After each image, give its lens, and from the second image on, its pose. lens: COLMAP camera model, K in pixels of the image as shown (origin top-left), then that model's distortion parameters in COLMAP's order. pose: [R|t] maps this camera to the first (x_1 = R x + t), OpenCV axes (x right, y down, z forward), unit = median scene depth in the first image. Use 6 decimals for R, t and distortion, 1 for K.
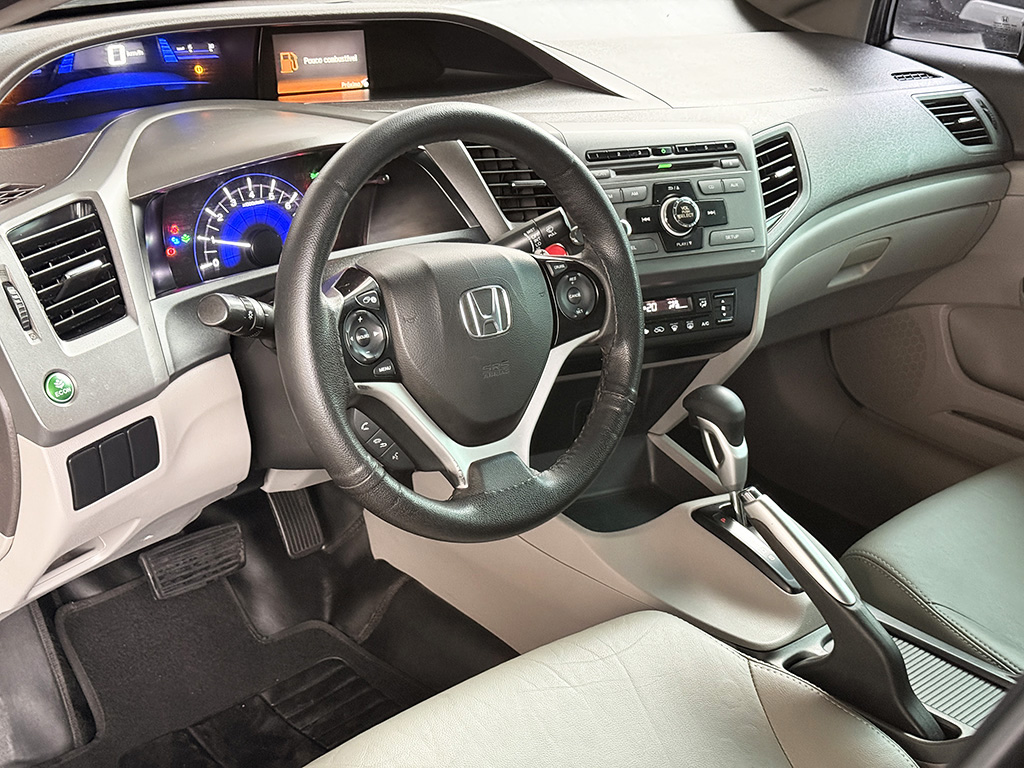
lens RADIAL K [[1434.0, 0, 512.0], [0, 1434.0, 384.0], [0, 0, 1]] dist [0.127681, -0.003943]
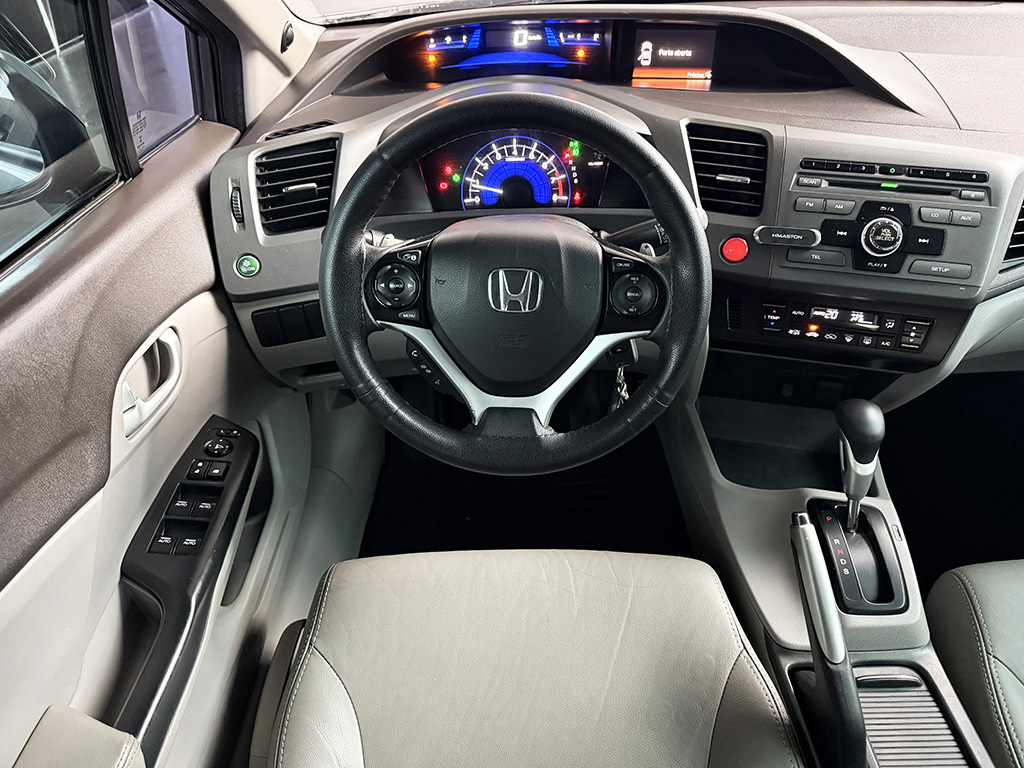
lens RADIAL K [[727.1, 0, 512.0], [0, 727.1, 384.0], [0, 0, 1]] dist [0.059692, -0.088646]
pose [[0.740294, 0.340551, -0.579646, 0.258764], [-0.214038, 0.936732, 0.276985, -0.106663], [0.637301, -0.080984, 0.766348, 0.419672]]
